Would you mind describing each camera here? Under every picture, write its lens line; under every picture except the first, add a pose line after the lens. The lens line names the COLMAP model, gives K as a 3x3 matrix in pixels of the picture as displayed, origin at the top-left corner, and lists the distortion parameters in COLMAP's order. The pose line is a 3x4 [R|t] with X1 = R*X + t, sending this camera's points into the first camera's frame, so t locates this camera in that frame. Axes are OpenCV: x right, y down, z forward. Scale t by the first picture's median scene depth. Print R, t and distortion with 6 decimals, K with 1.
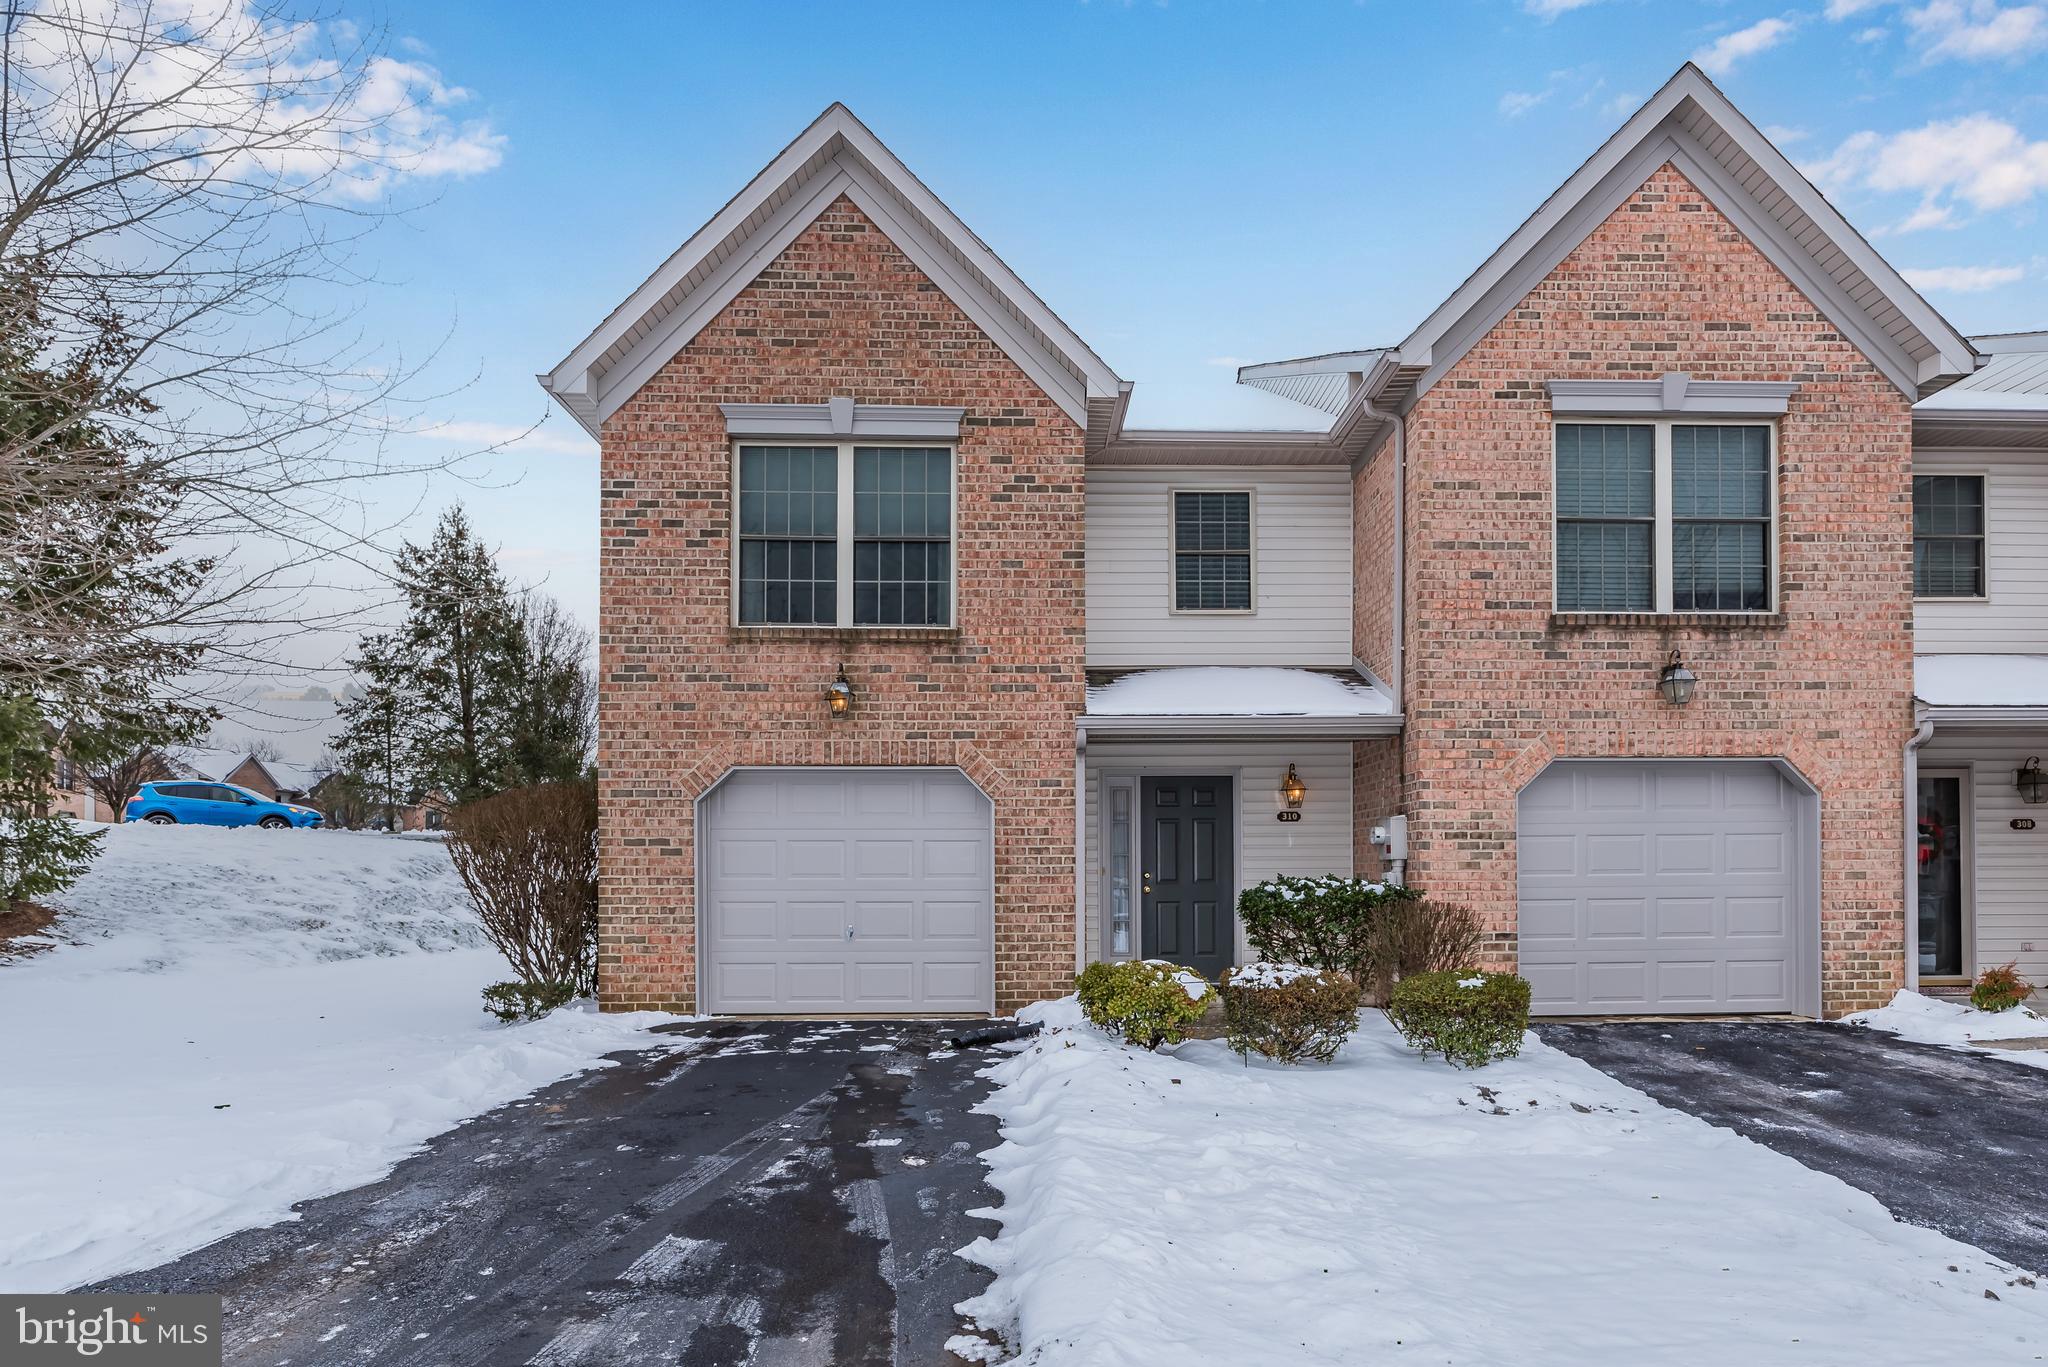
lens RADIAL K [[1002.2, 0, 1046.6], [0, 1002.2, 677.0], [0, 0, 1]] dist [-0.001548, -0.000271]
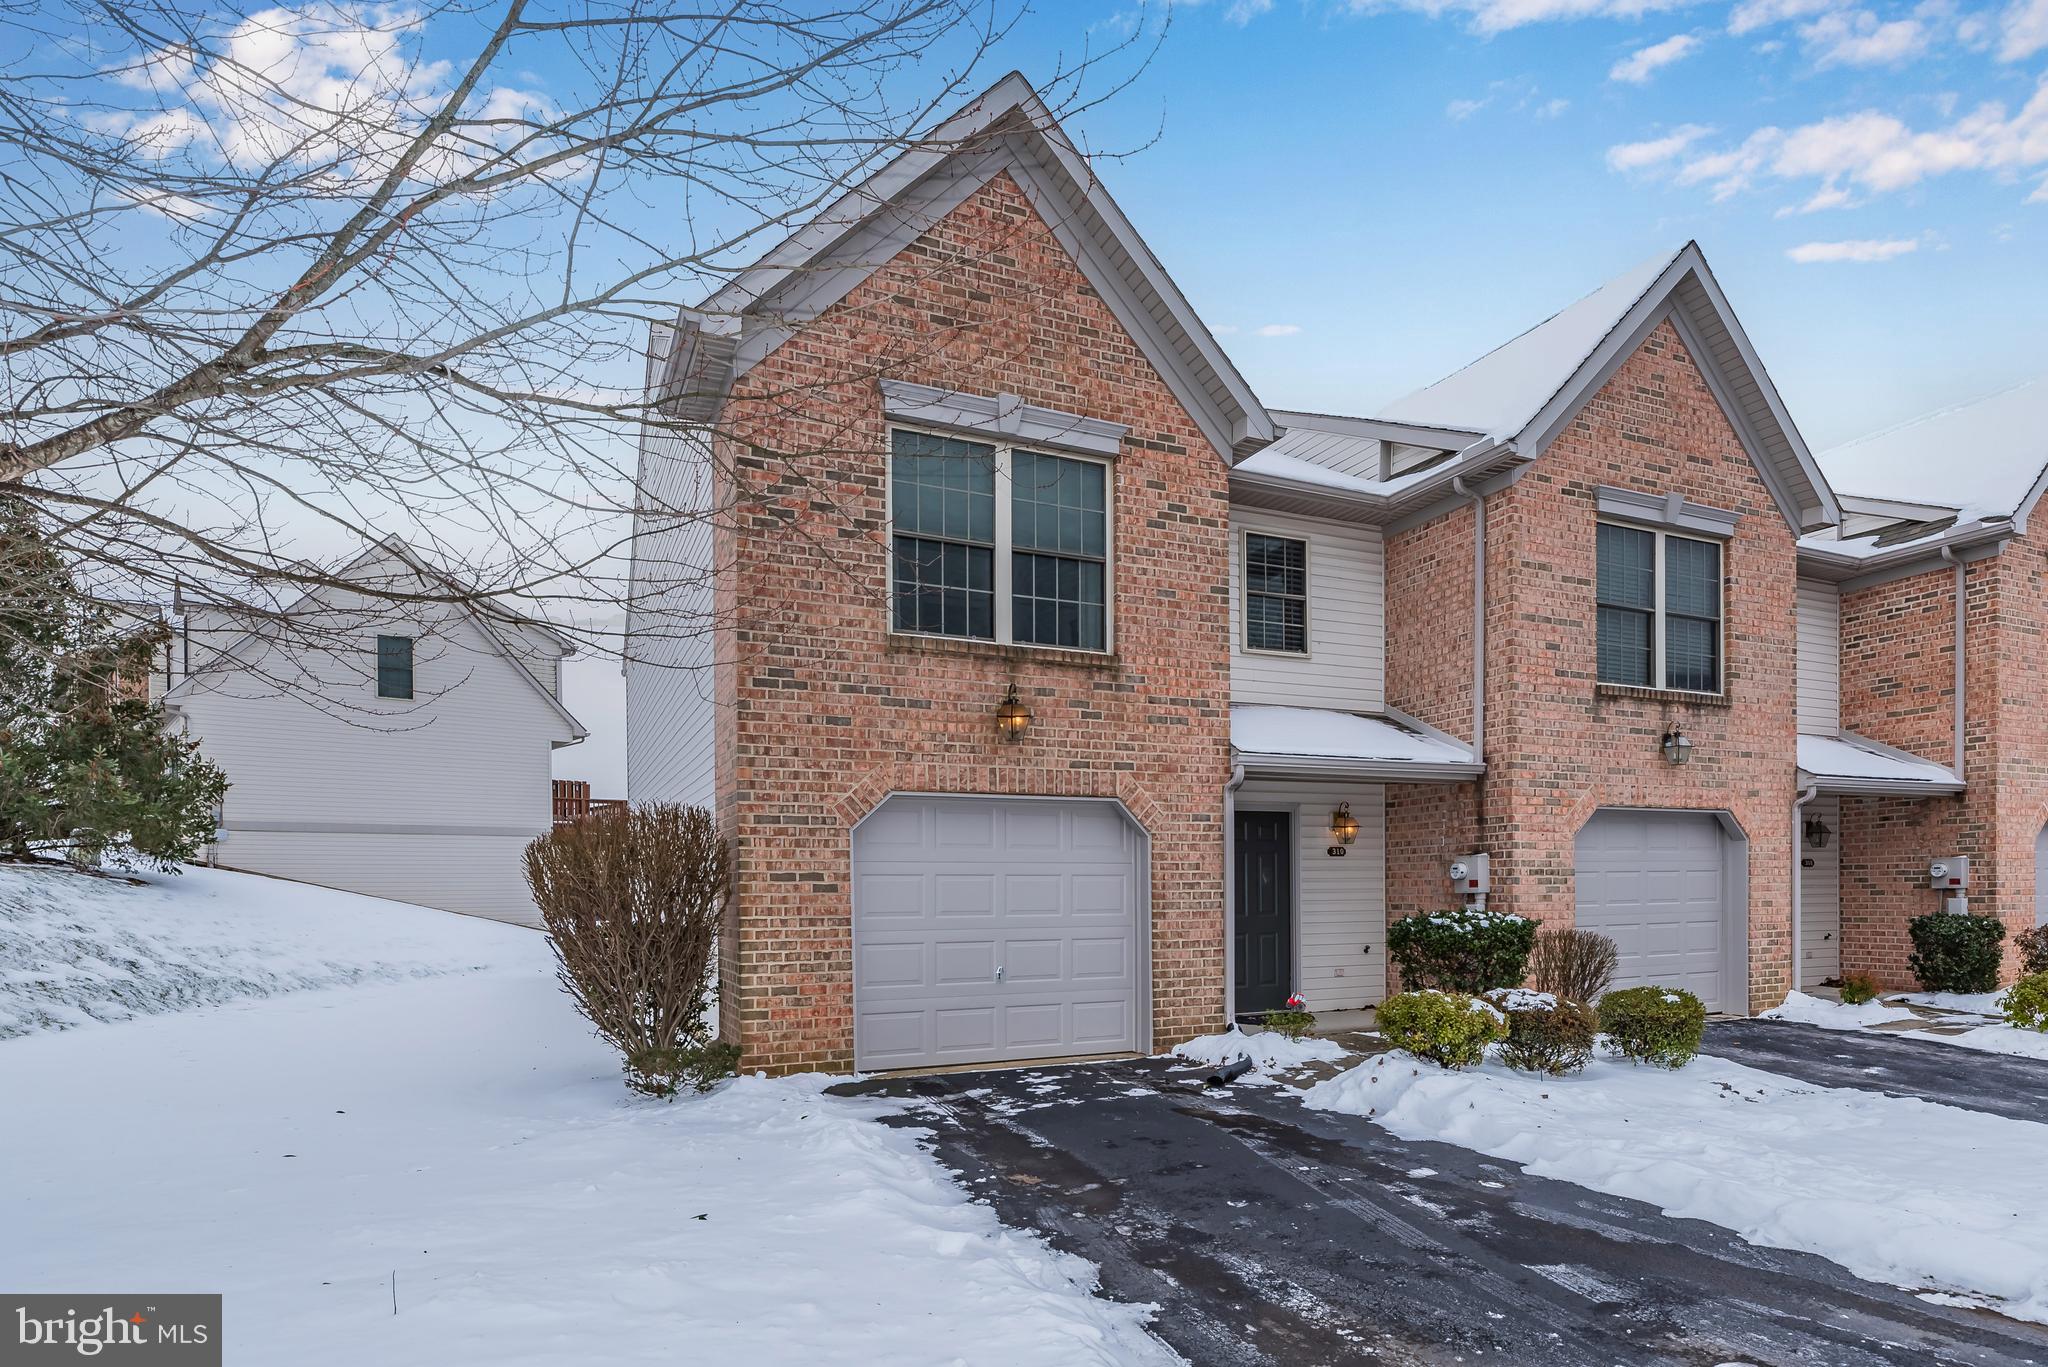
lens RADIAL K [[1090.3, 0, 1026.5], [0, 1090.3, 693.1], [0, 0, 1]] dist [-0.001590, -0.000489]
pose [[0.923308, 0.064156, 0.378665, -0.575074], [-0.067392, 0.997715, -0.004716, -0.001083], [-0.378102, -0.021165, 0.925522, 0.063896]]
